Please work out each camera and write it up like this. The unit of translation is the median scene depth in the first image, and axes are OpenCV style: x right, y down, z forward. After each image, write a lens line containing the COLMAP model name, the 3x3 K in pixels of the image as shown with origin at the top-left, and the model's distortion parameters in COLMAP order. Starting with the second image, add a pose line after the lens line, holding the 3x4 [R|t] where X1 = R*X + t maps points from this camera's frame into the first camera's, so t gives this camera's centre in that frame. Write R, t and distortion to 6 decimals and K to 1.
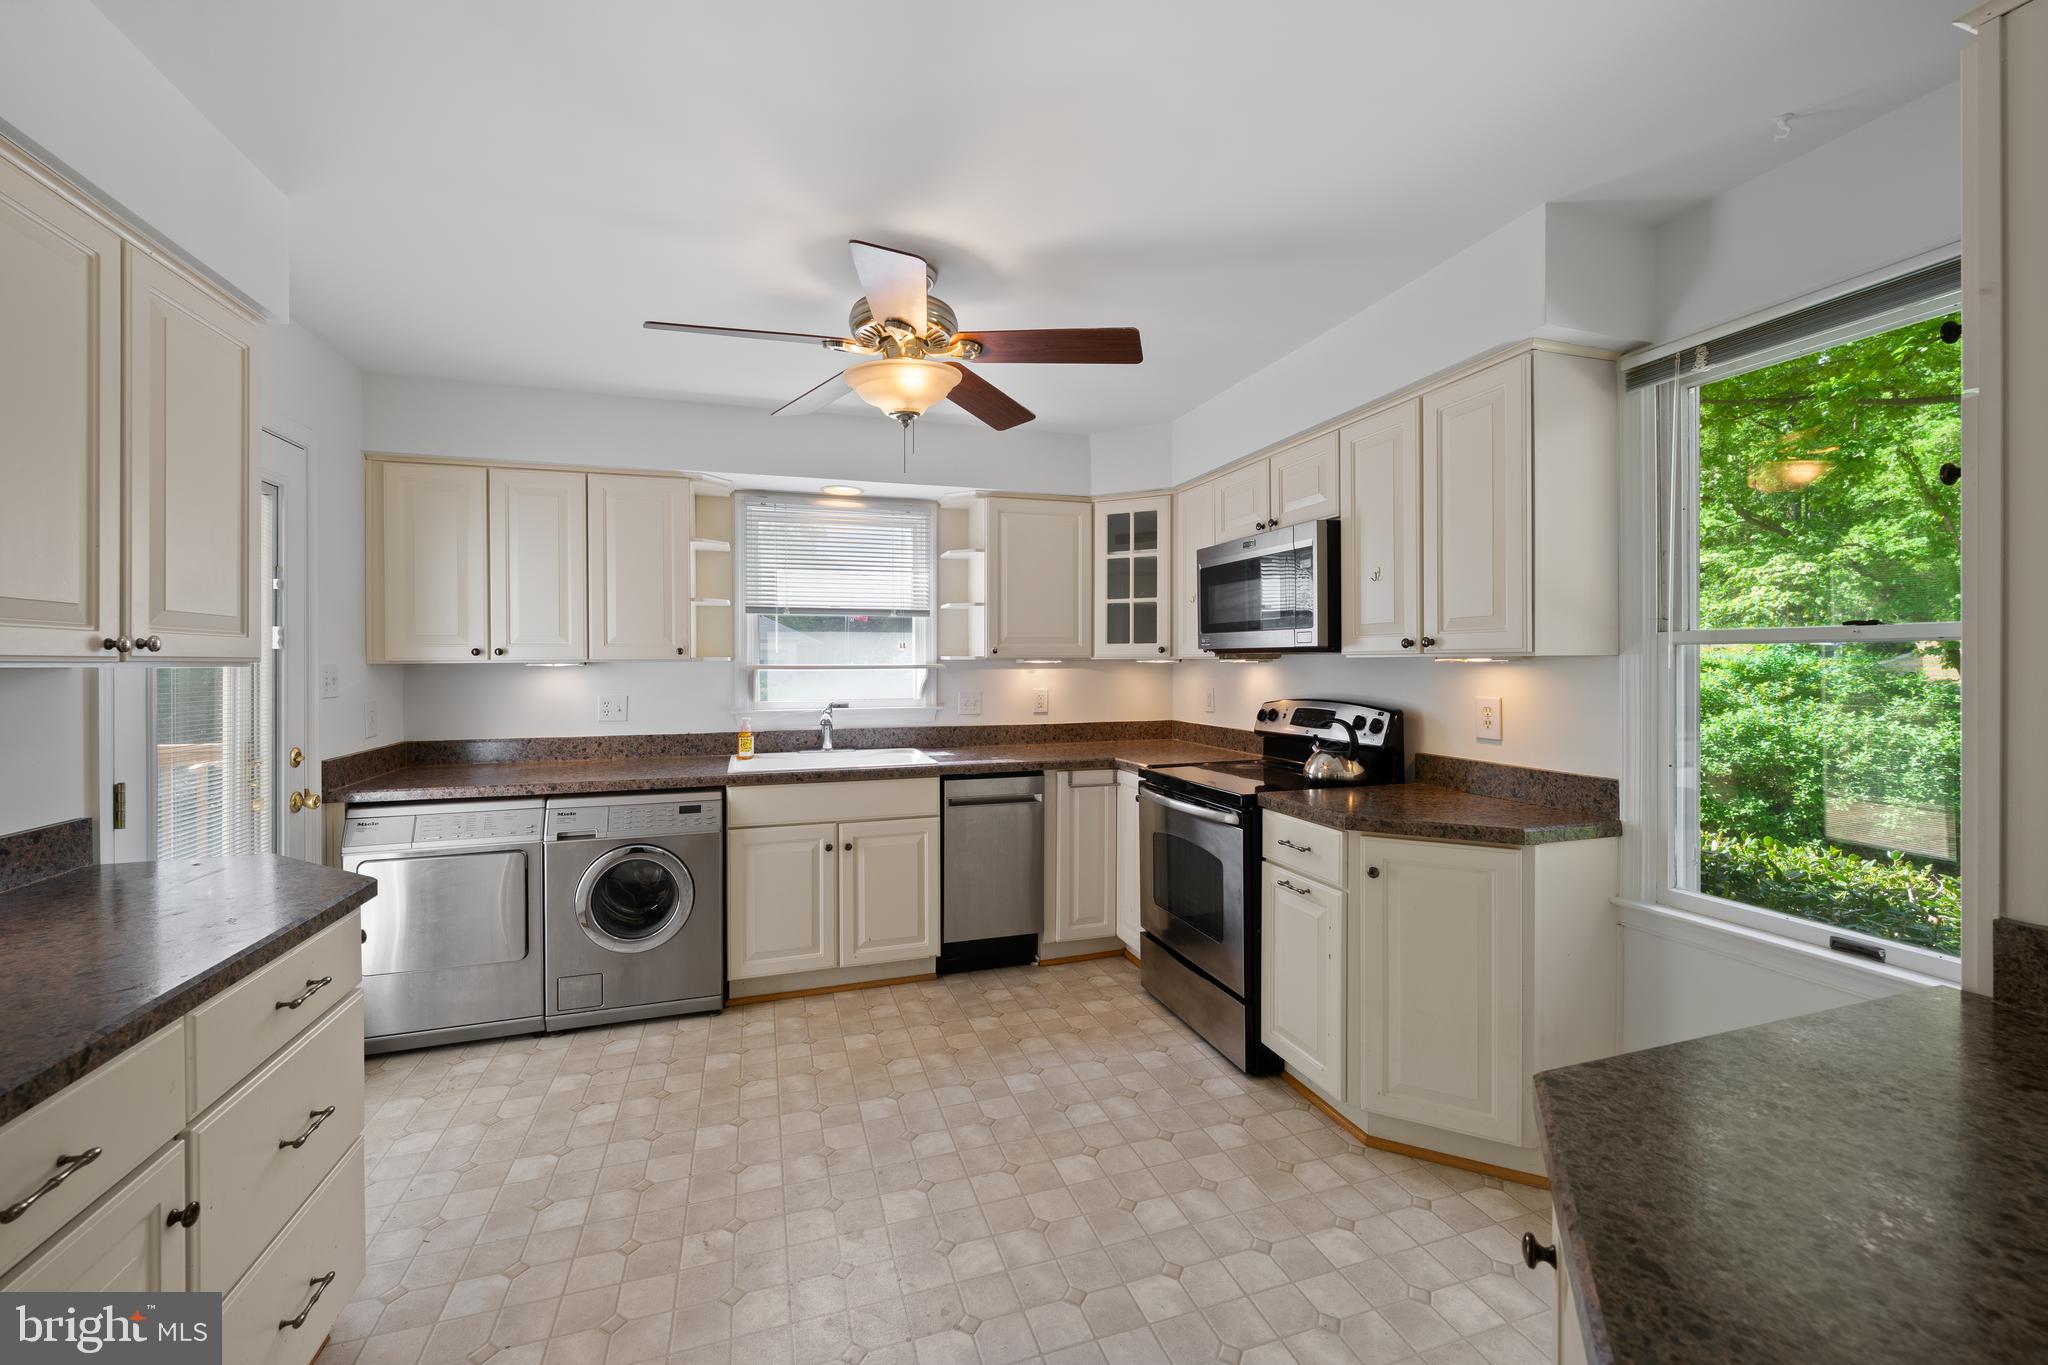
lens RADIAL K [[808.1, 0, 1020.9], [0, 808.1, 663.2], [0, 0, 1]] dist [-0.004340, 0.000558]
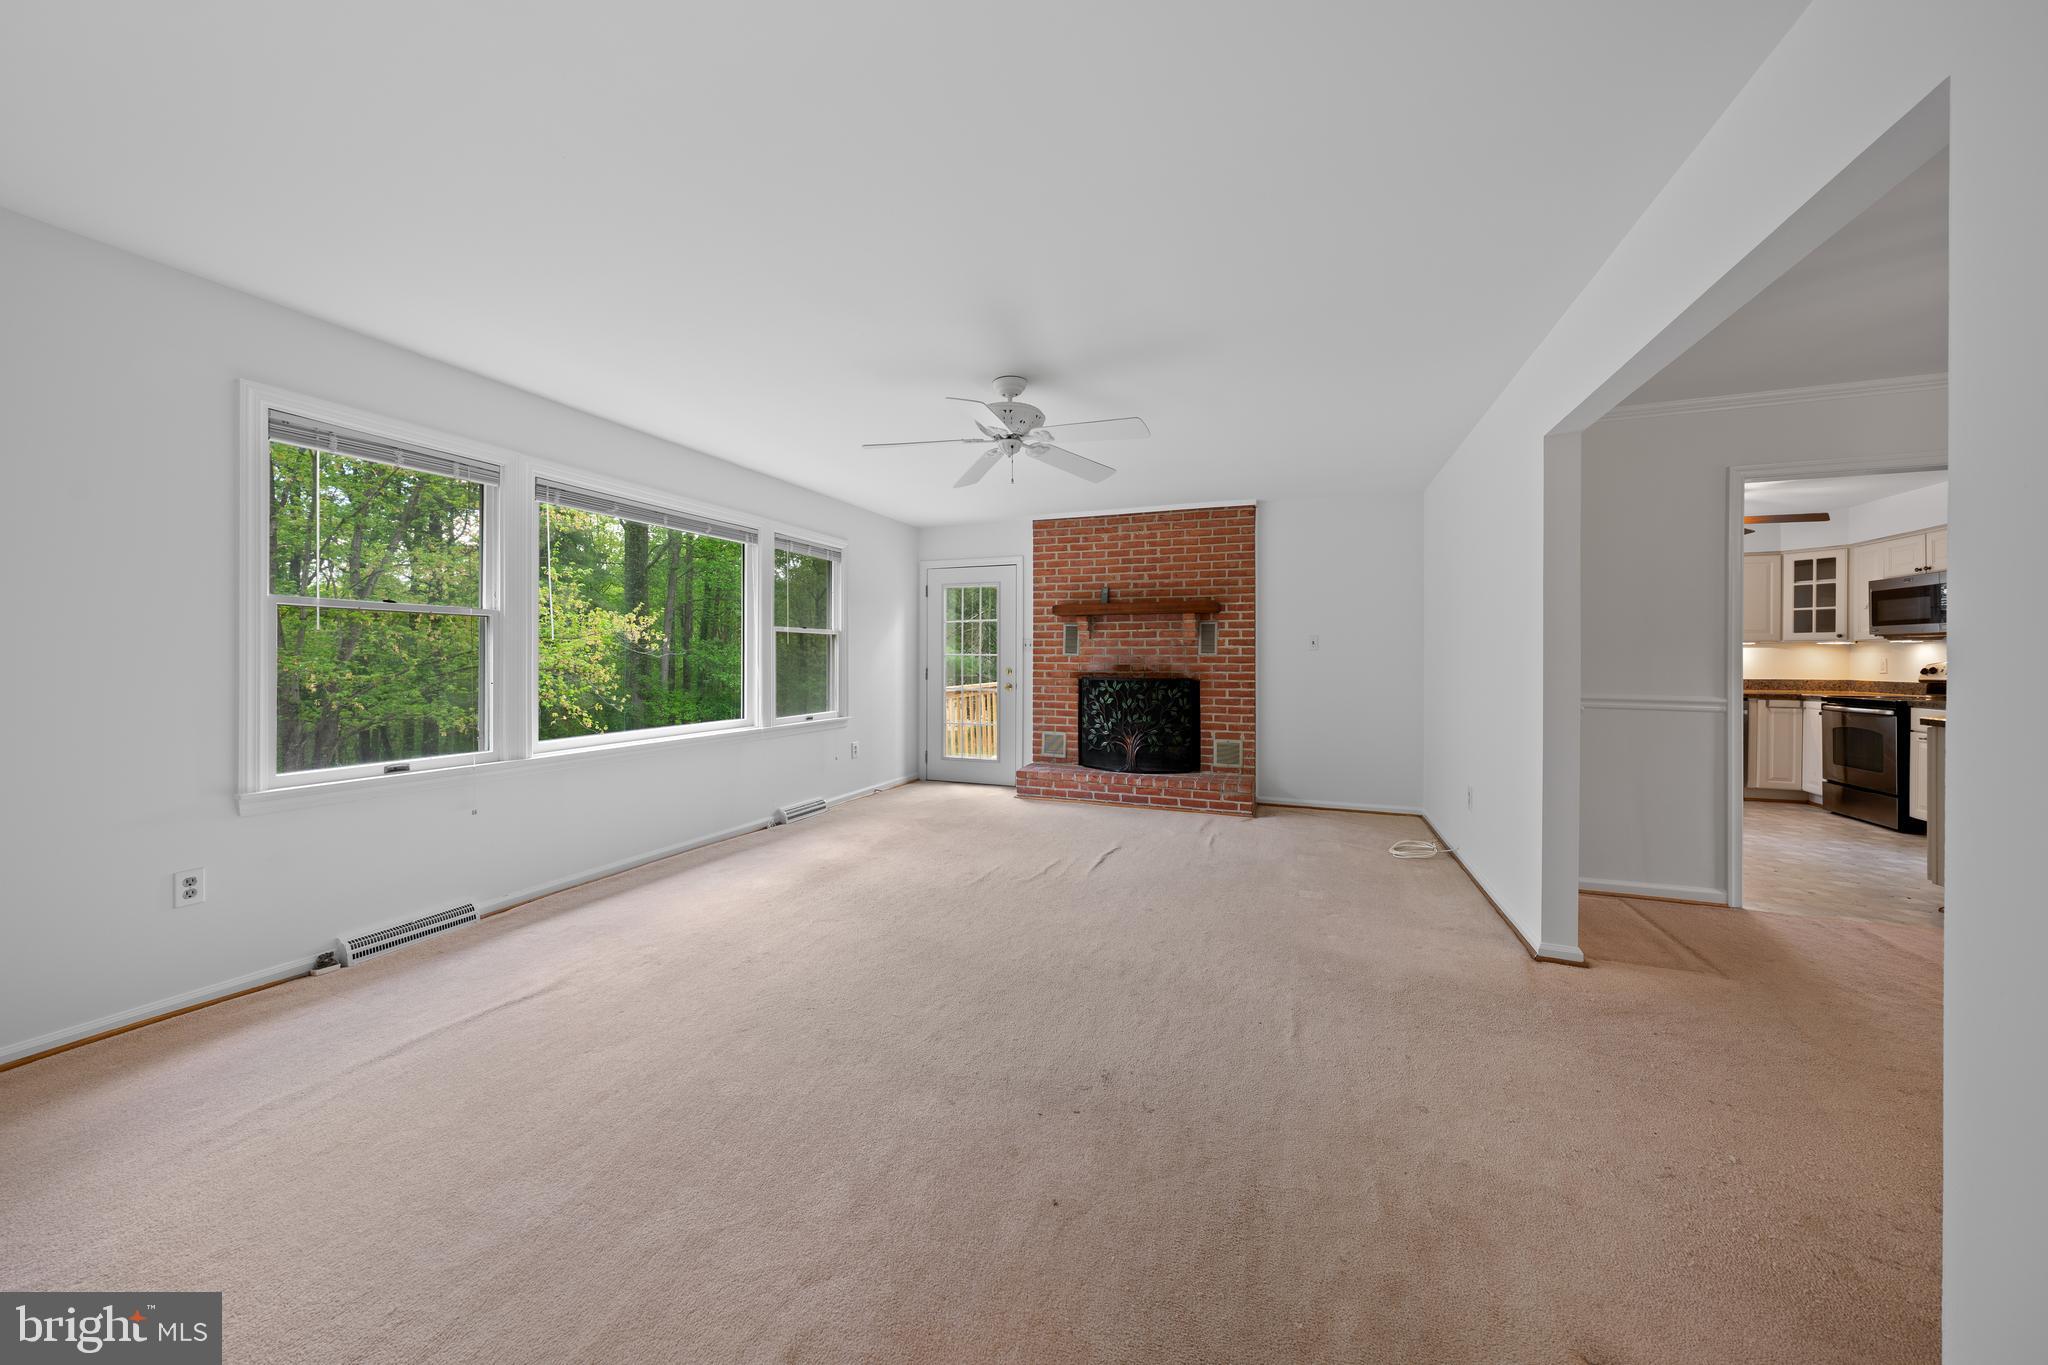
lens RADIAL K [[700.4, 0, 1025.3], [0, 700.4, 658.2], [0, 0, 1]] dist [-0.002457, 0.000132]
pose [[0.773849, 0.004525, -0.633354, -0.258750], [-0.006543, 0.999978, -0.000850, 0.049625], [0.633337, 0.004802, 0.773861, -1.432179]]
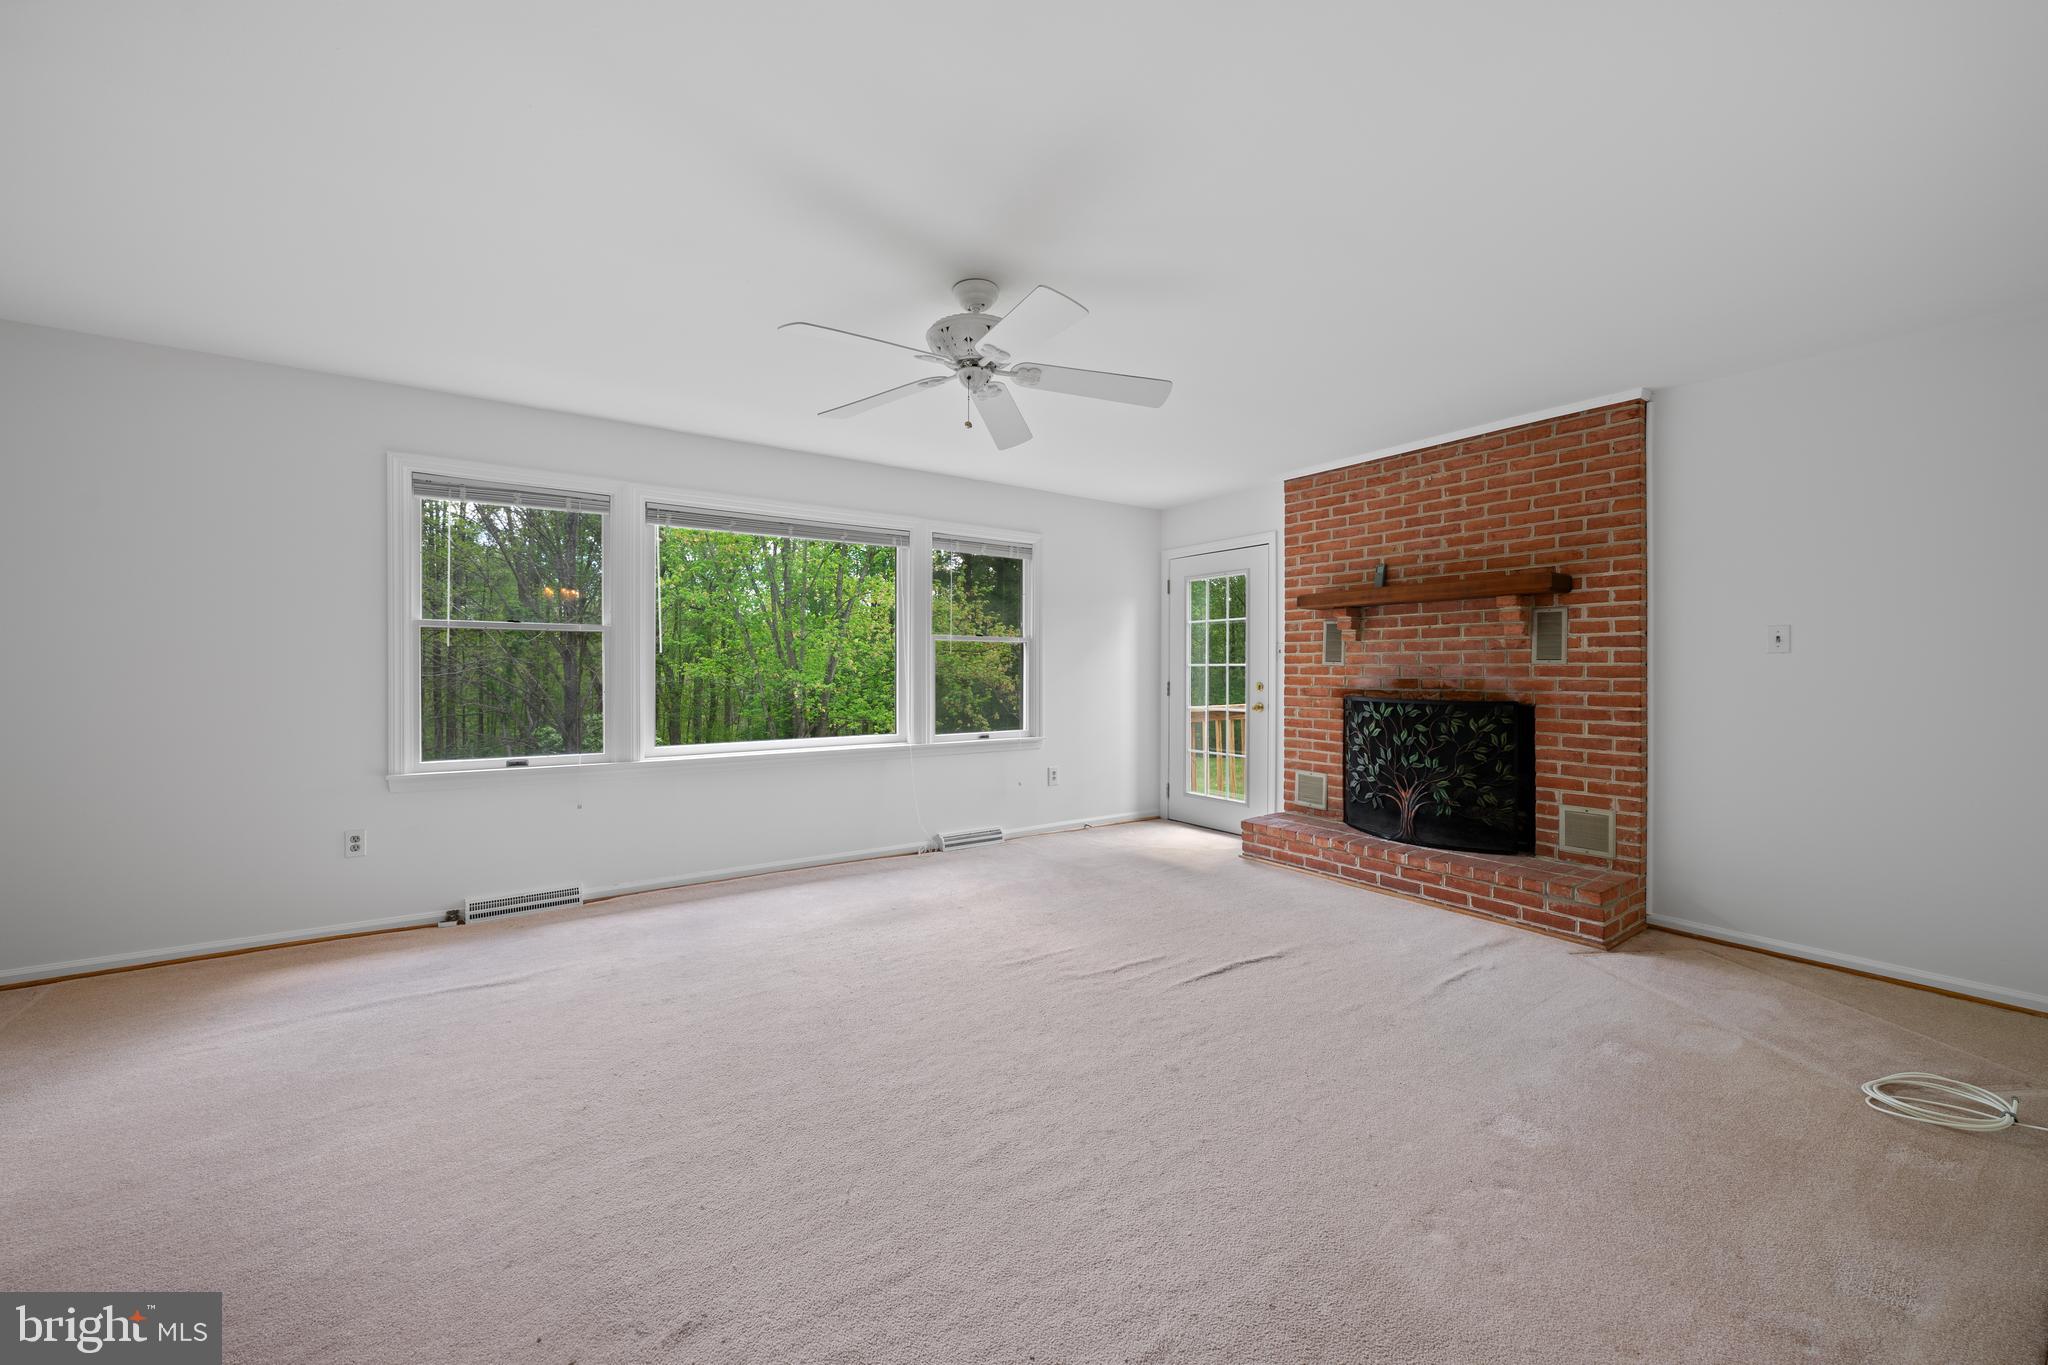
lens RADIAL K [[763.0, 0, 1026.0], [0, 763.0, 670.5], [0, 0, 1]] dist [-0.001878, -0.000219]
pose [[0.281587, 0.004810, -0.959524, -0.142917], [-0.005169, 0.999981, 0.003496, 0.048007], [0.959522, 0.003975, 0.281607, -0.895794]]
